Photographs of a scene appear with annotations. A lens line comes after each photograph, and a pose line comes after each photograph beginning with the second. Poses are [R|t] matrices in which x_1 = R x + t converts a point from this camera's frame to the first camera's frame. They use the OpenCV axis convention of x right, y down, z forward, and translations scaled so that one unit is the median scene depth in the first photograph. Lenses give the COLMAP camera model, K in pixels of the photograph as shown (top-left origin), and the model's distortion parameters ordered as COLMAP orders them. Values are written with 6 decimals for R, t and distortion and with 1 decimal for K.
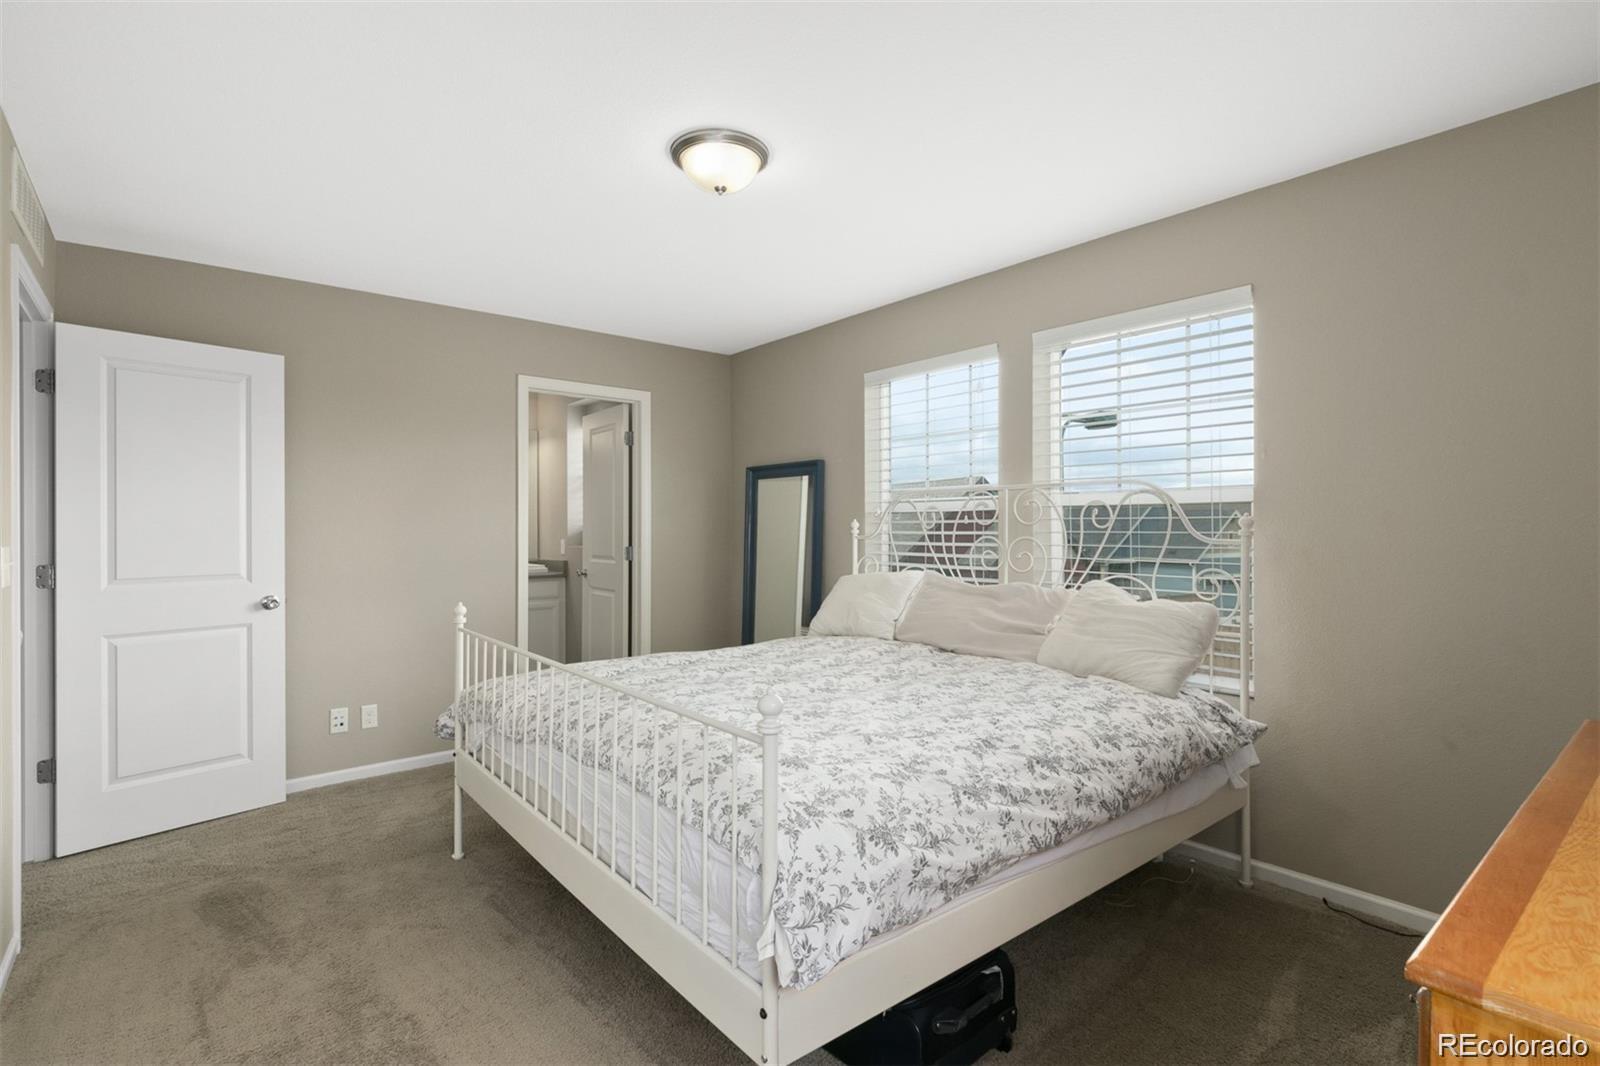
lens RADIAL K [[749.7, 0, 807.3], [0, 749.7, 527.1], [0, 0, 1]] dist [-0.002687, -0.001698]
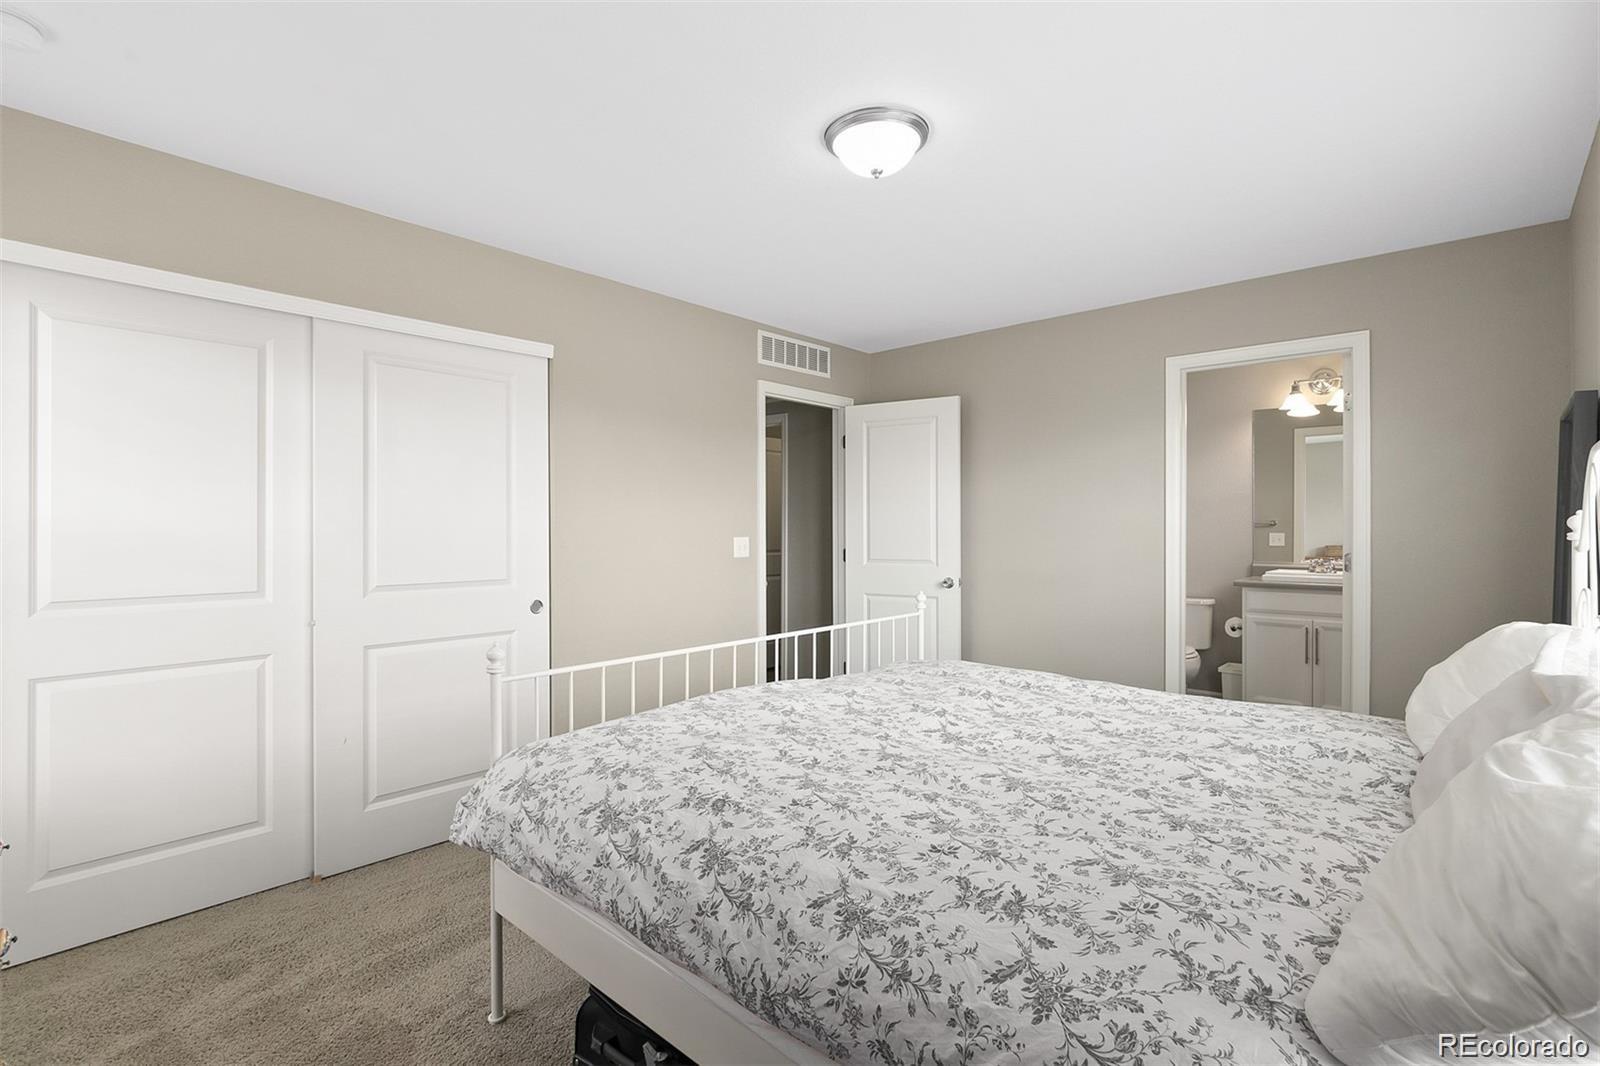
lens RADIAL K [[749.7, 0, 802.9], [0, 749.7, 532.4], [0, 0, 1]] dist [-0.002687, -0.001698]
pose [[0.151002, 0.009894, -0.988484, 1.042218], [0.002435, 0.999943, 0.010381, -0.006447], [0.988530, -0.003974, 0.150970, 0.977370]]
